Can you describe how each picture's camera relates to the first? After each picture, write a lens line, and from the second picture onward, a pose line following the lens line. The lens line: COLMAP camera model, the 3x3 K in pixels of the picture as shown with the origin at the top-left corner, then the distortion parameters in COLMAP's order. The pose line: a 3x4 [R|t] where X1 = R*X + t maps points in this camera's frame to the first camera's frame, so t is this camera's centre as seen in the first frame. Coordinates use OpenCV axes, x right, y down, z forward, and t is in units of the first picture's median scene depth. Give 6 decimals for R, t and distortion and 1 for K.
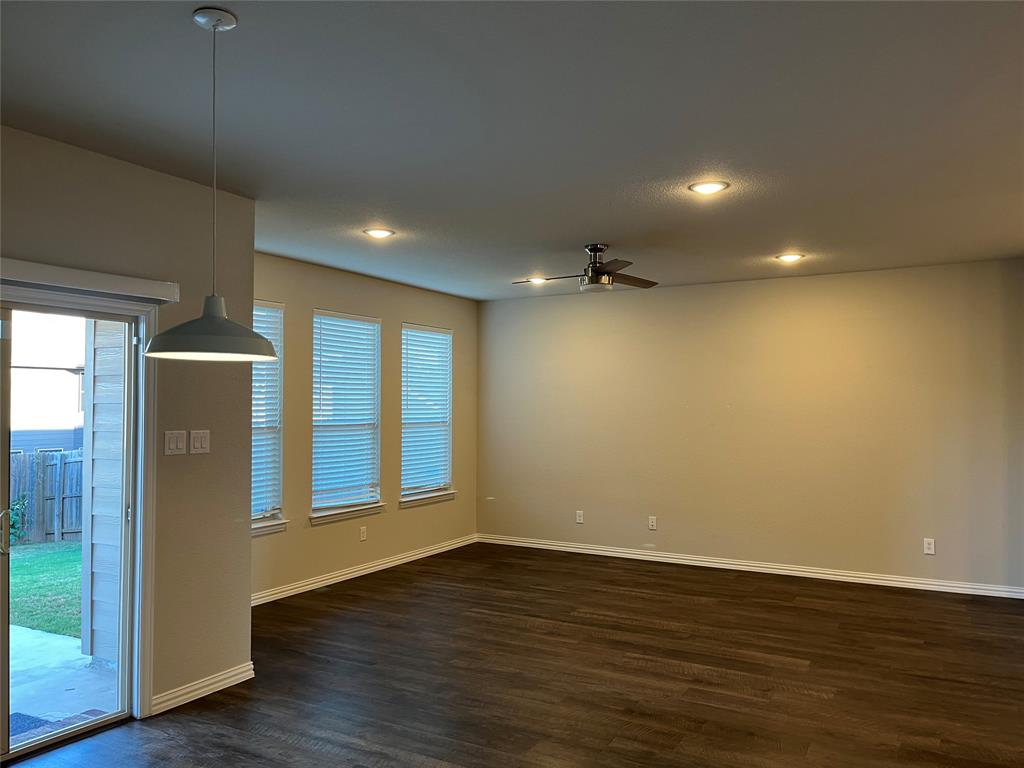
lens RADIAL K [[774.1, 0, 513.4], [0, 774.1, 390.3], [0, 0, 1]] dist [0.067053, -0.091698]
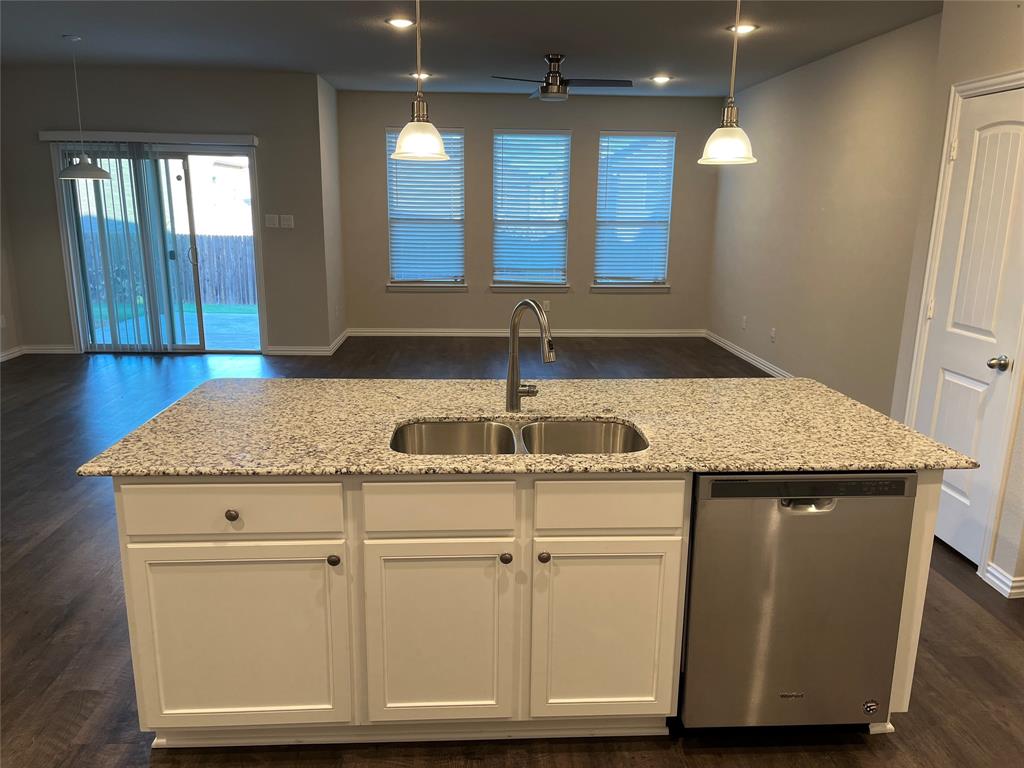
lens RADIAL K [[774.1, 0, 510.4], [0, 774.1, 393.6], [0, 0, 1]] dist [0.067053, -0.091698]
pose [[0.538051, 0.206727, -0.817169, 1.156409], [0.005037, 0.968653, 0.248366, 0.002996], [0.842897, -0.137750, 0.520144, 0.326163]]
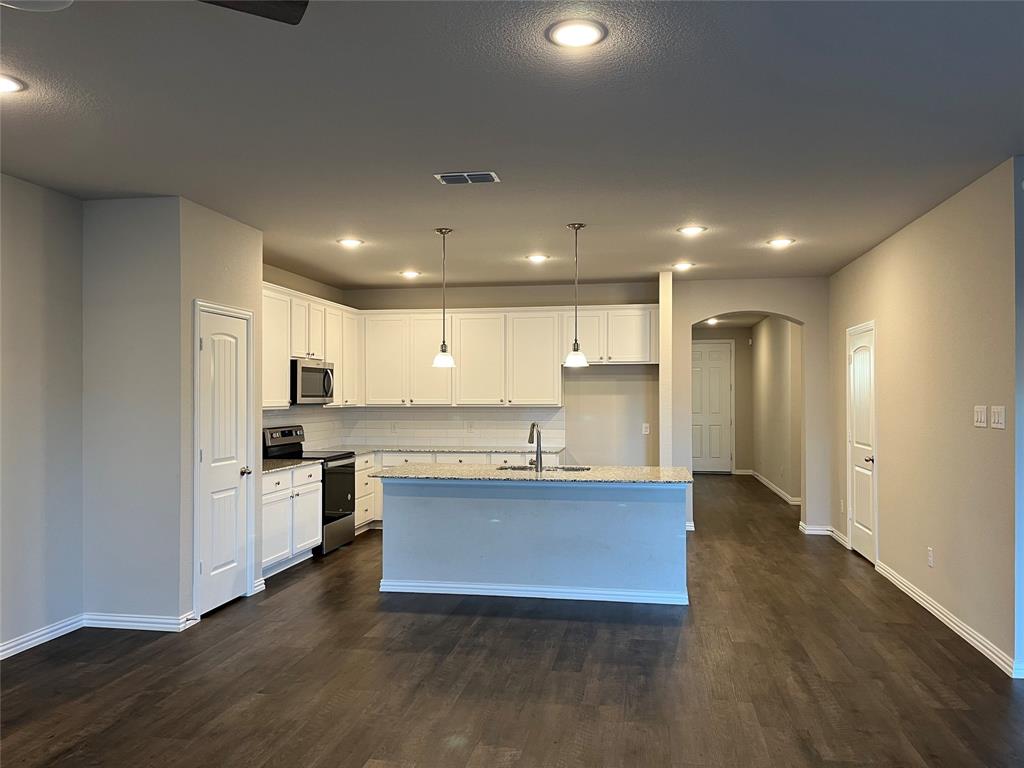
lens RADIAL K [[774.1, 0, 512.3], [0, 774.1, 387.8], [0, 0, 1]] dist [0.067053, -0.091698]
pose [[-0.333828, 0.010156, 0.942579, -0.262278], [-0.018094, 0.999689, -0.017180, 0.032026], [-0.942460, -0.022790, -0.333540, 0.981746]]
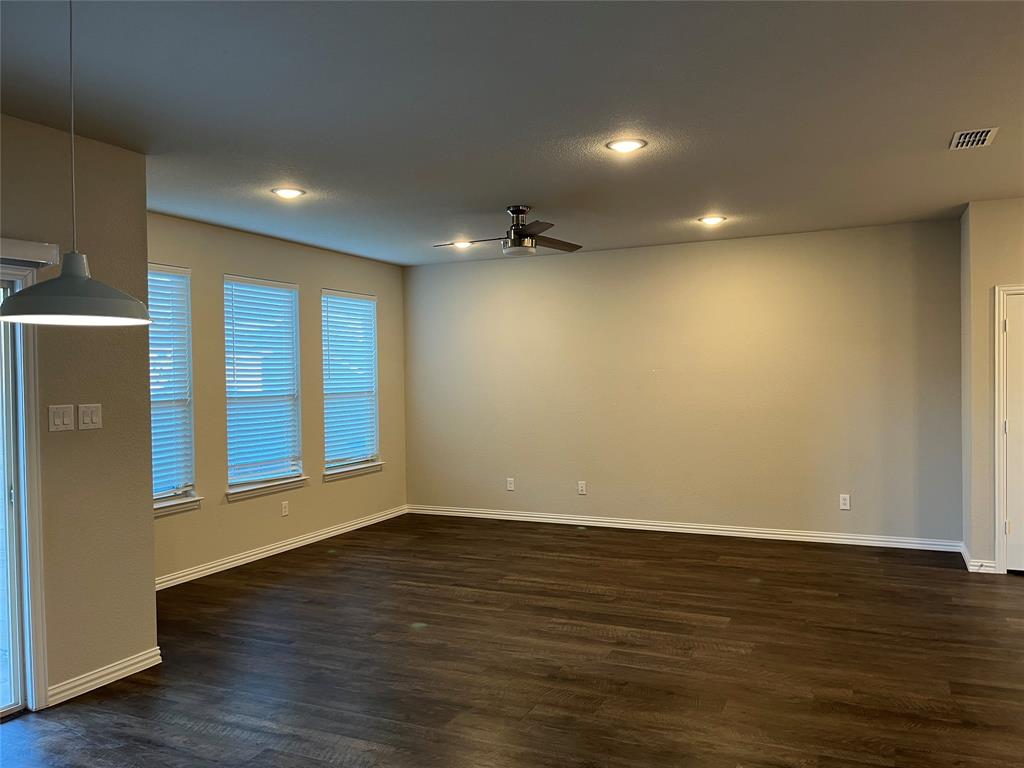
lens RADIAL K [[774.1, 0, 521.5], [0, 774.1, 387.4], [0, 0, 1]] dist [0.067053, -0.091698]
pose [[0.995885, -0.018974, 0.088620, 0.021227], [0.015769, 0.999201, 0.036722, 0.004219], [-0.089246, -0.035173, 0.995388, 0.021623]]
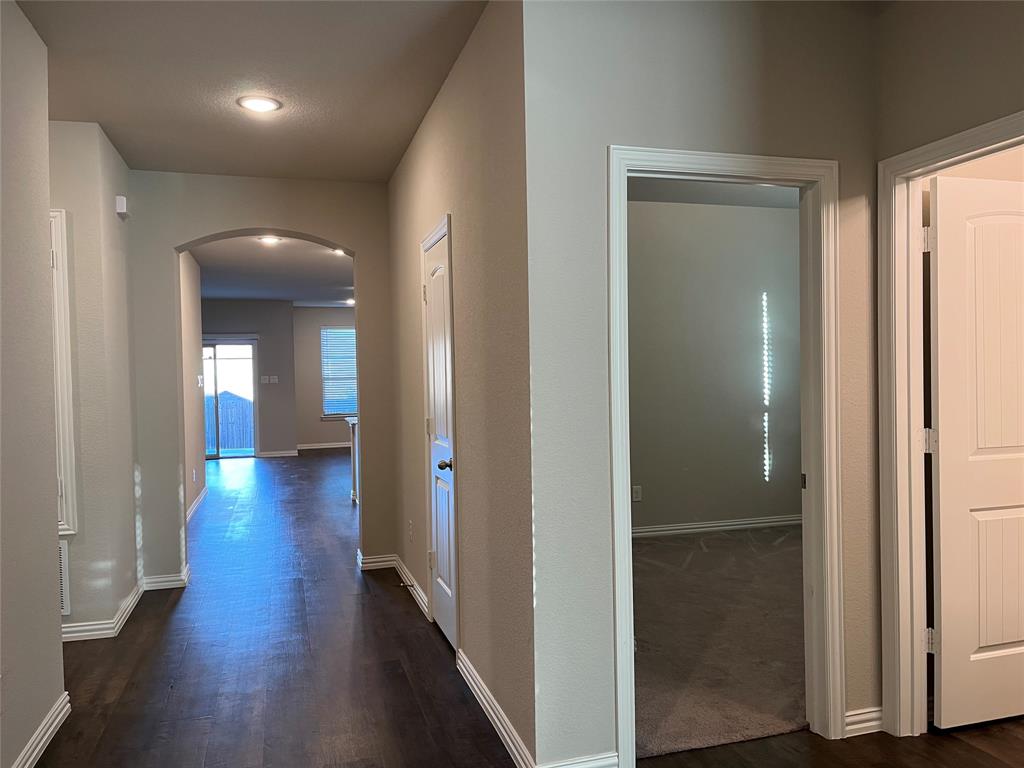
lens RADIAL K [[774.1, 0, 505.7], [0, 774.1, 388.7], [0, 0, 1]] dist [0.067053, -0.091698]
pose [[0.715548, -0.002658, -0.698558, 2.000463], [0.037146, 0.998723, 0.034250, 0.021956], [0.697575, -0.050456, 0.714733, -0.514532]]
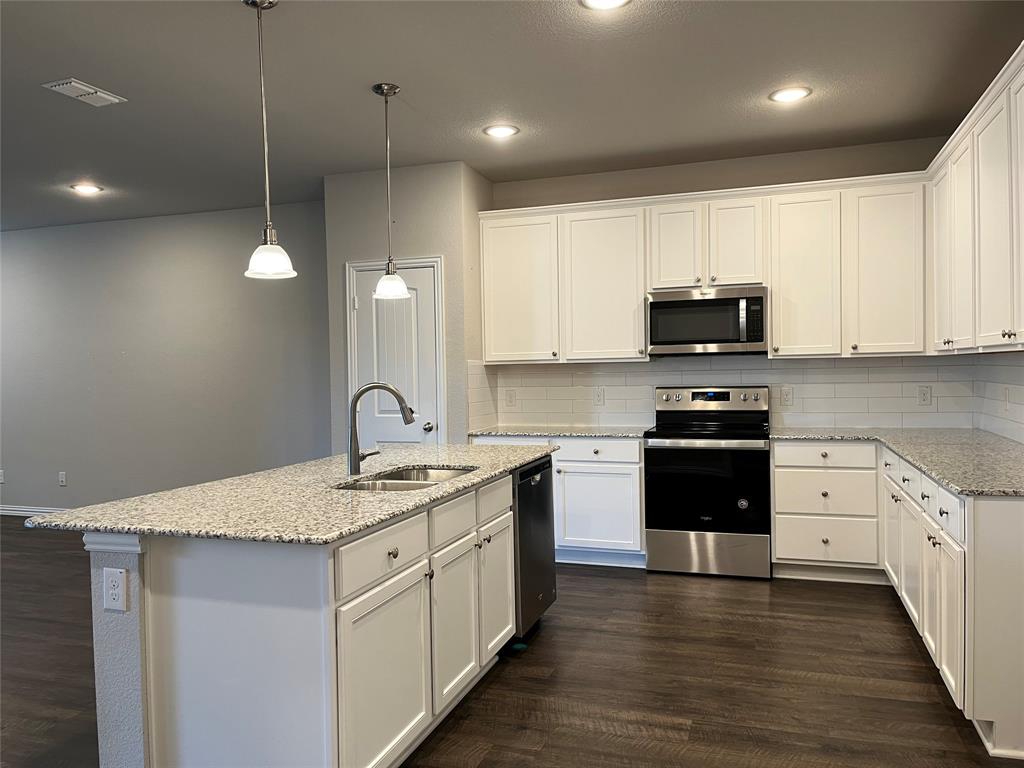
lens RADIAL K [[774.1, 0, 508.1], [0, 774.1, 392.2], [0, 0, 1]] dist [0.067053, -0.091698]
pose [[0.982884, -0.023258, 0.182750, 0.777685], [0.014572, 0.998706, 0.048732, 0.040785], [-0.183647, -0.045235, 0.981951, -0.034530]]
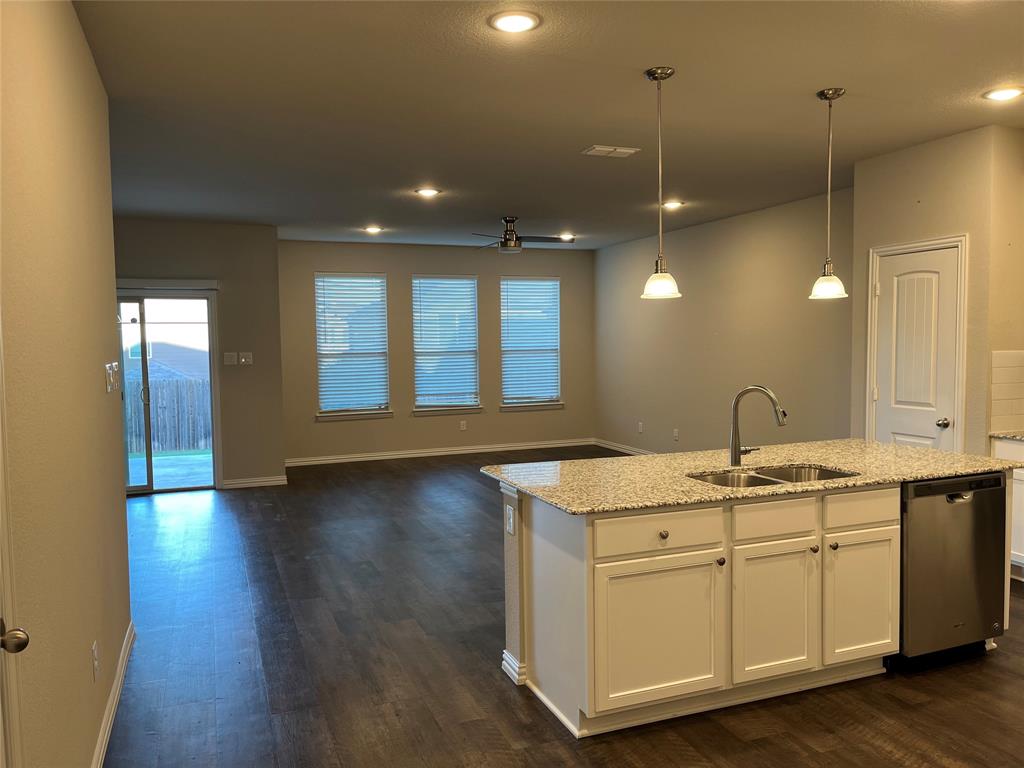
lens RADIAL K [[774.1, 0, 513.7], [0, 774.1, 389.4], [0, 0, 1]] dist [0.067053, -0.091698]
pose [[0.775666, 0.028246, -0.630511, 1.048067], [0.028096, 0.996462, 0.079204, 0.005375], [0.630518, -0.079151, 0.772129, -0.071988]]
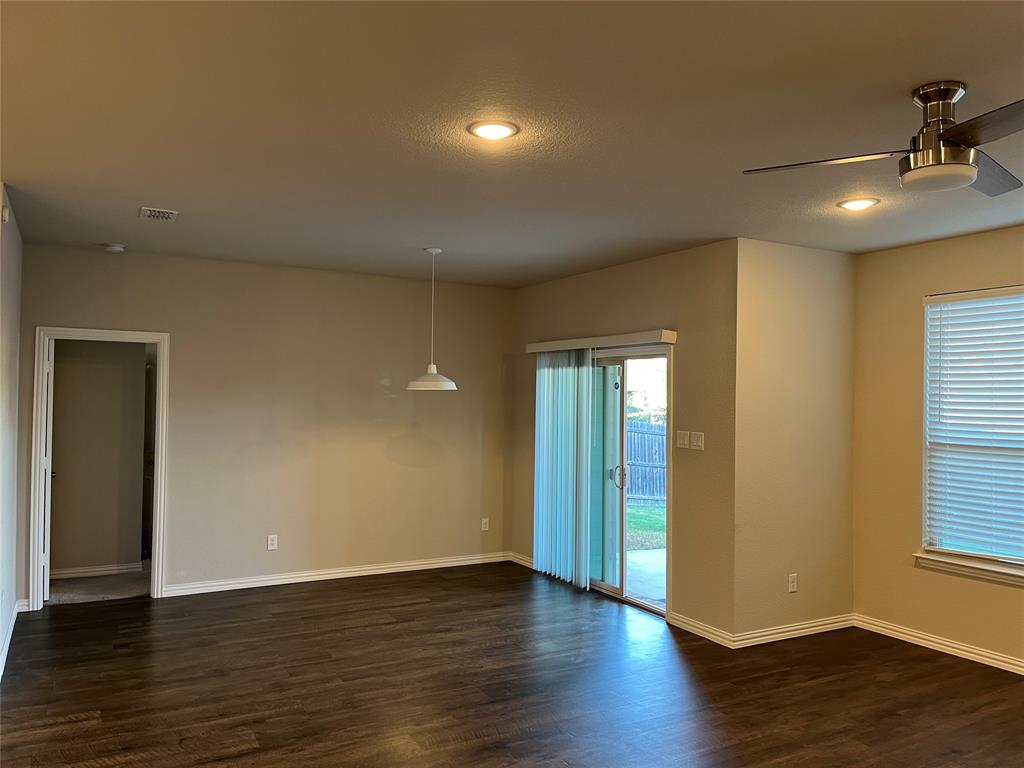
lens RADIAL K [[774.1, 0, 515.5], [0, 774.1, 391.7], [0, 0, 1]] dist [0.067053, -0.091698]
pose [[-0.520624, -0.017153, -0.853614, 0.685040], [0.002922, 0.999757, -0.021872, 0.007903], [0.853781, -0.013881, -0.520447, 1.099341]]
